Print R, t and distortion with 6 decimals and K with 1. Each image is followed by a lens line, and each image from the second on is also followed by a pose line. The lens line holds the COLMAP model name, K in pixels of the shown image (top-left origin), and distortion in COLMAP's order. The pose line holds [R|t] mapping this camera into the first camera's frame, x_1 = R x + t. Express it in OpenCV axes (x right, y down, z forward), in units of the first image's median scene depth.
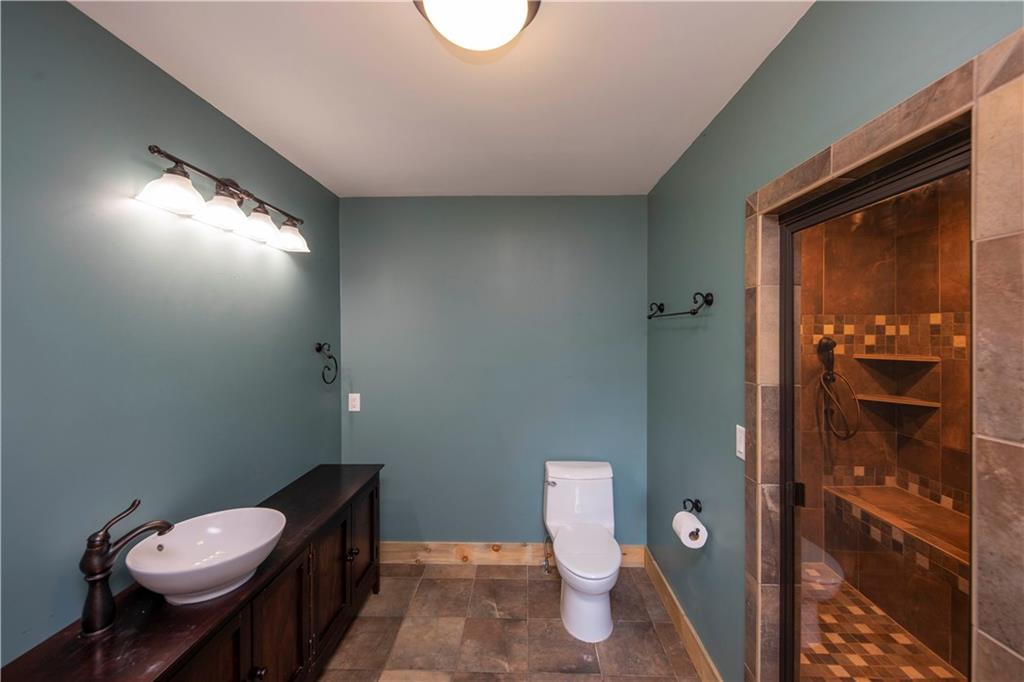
lens RADIAL K [[433.6, 0, 476.4], [0, 433.6, 319.1], [0, 0, 1]] dist [0.021247, -0.009788]
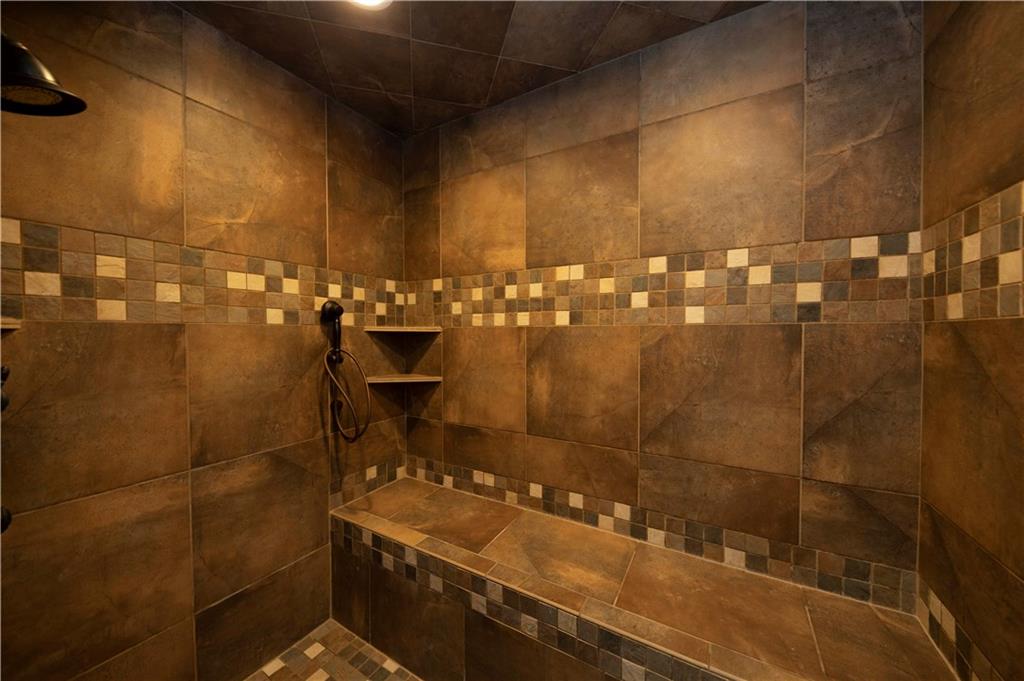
lens RADIAL K [[365.8, 0, 519.1], [0, 365.8, 348.2], [0, 0, 1]] dist [0.002529, -0.000175]
pose [[0.471084, -0.036382, 0.881338, 0.426643], [-0.006380, 0.998982, 0.044648, 0.090362], [-0.882065, -0.026656, 0.470373, 0.462309]]
